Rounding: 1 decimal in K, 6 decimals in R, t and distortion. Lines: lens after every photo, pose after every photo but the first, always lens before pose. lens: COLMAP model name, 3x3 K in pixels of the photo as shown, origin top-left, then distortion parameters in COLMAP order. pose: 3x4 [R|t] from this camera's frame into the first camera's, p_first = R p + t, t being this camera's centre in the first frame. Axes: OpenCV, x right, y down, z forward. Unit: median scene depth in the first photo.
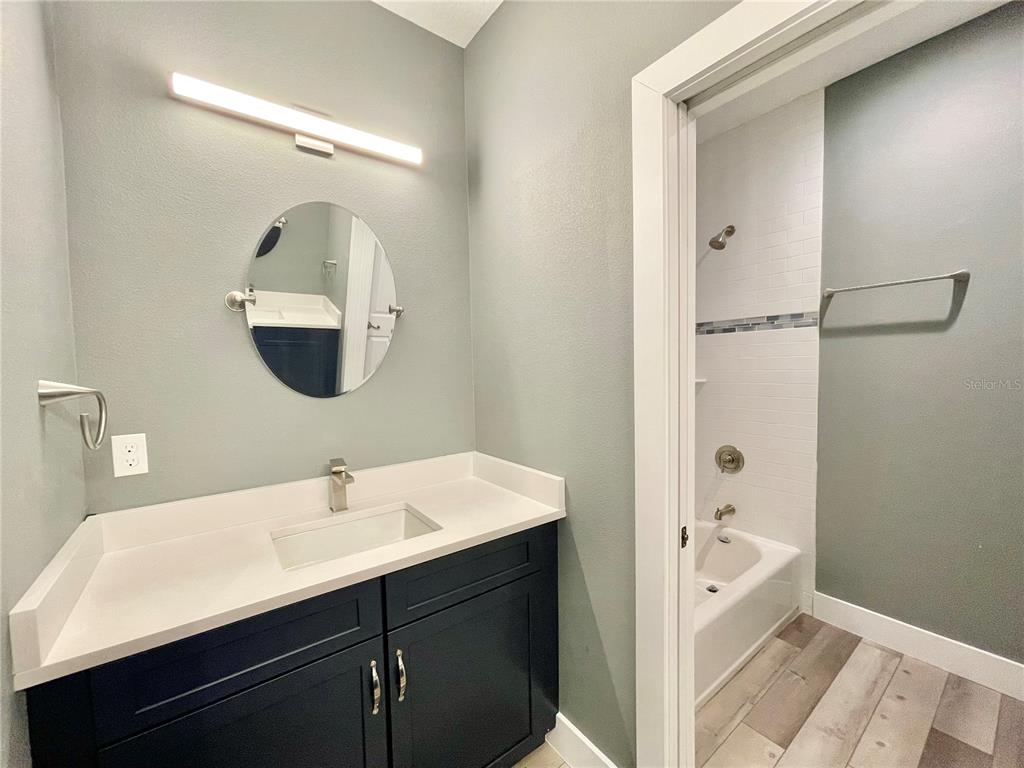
lens RADIAL K [[411.0, 0, 509.8], [0, 411.0, 387.5], [0, 0, 1]] dist [-0.002574, 0.000670]
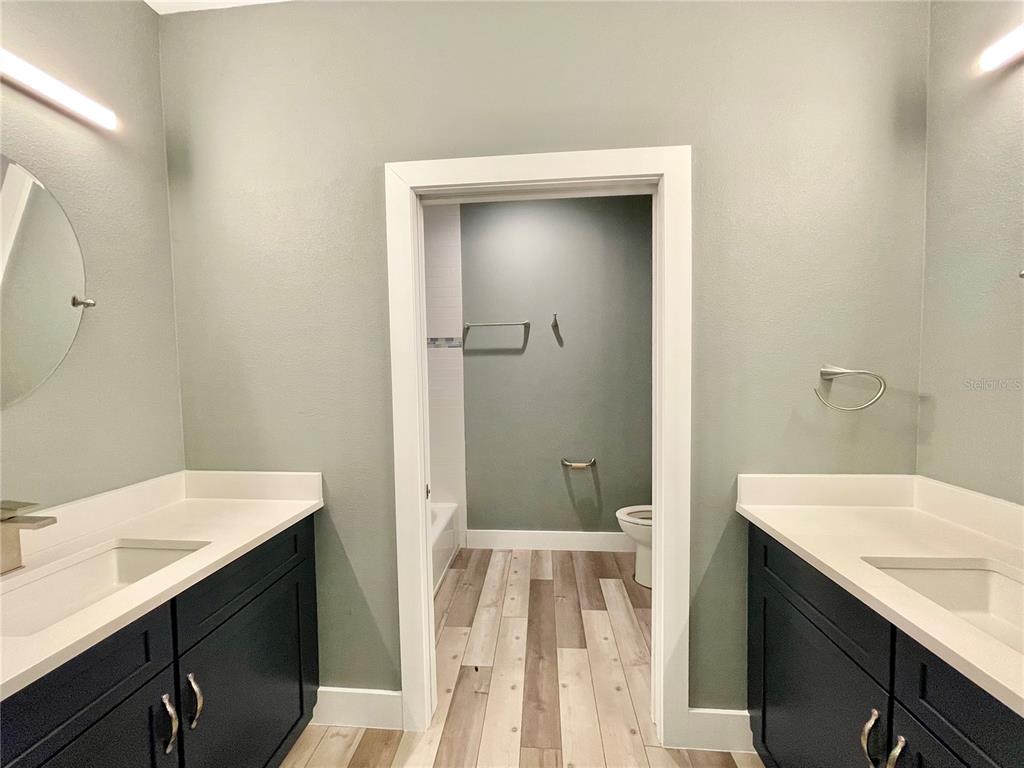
lens RADIAL K [[399.6, 0, 514.4], [0, 399.6, 387.5], [0, 0, 1]] dist [-0.000796, -0.000101]
pose [[0.663096, -0.022995, 0.748181, -0.319860], [0.040986, 0.999144, -0.005617, 0.013503], [-0.747412, 0.034390, 0.663470, -0.133144]]
